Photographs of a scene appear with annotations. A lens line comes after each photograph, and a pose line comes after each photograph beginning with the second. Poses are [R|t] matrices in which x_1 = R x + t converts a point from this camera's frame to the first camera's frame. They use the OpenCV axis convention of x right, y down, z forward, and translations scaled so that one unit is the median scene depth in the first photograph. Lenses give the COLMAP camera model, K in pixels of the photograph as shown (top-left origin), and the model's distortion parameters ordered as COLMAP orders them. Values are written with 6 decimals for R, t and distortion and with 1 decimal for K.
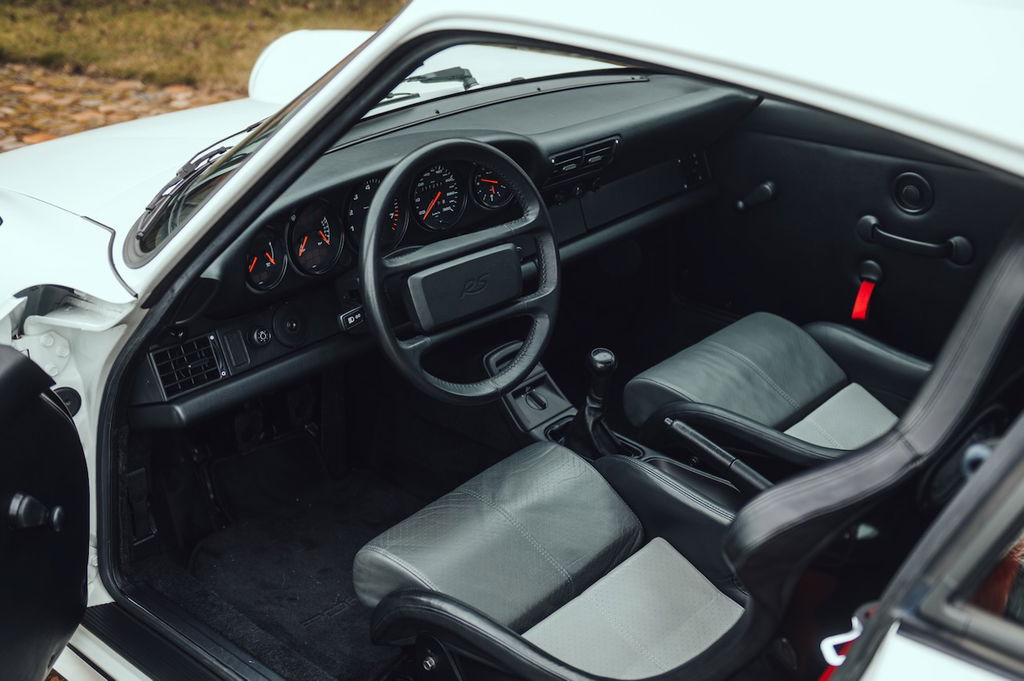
lens RADIAL K [[1224.3, 0, 511.3], [0, 1224.3, 339.5], [0, 0, 1]] dist [-0.006512, 0.000000]
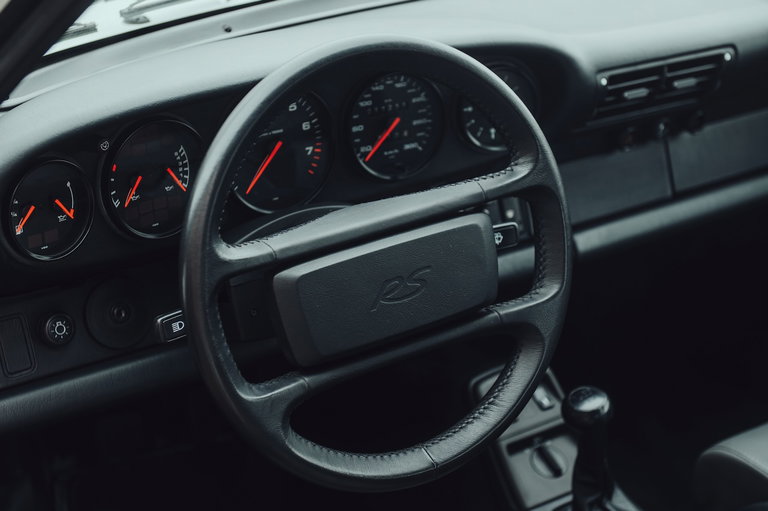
lens RADIAL K [[1575.8, 0, 384.4], [0, 1575.8, 256.1], [0, 0, 1]] dist [-0.003016, 0.000000]
pose [[0.976163, 0.108025, -0.188246, 0.090000], [-0.109767, 0.993957, 0.001180, -0.051785], [0.187235, 0.019512, 0.982121, 0.225425]]
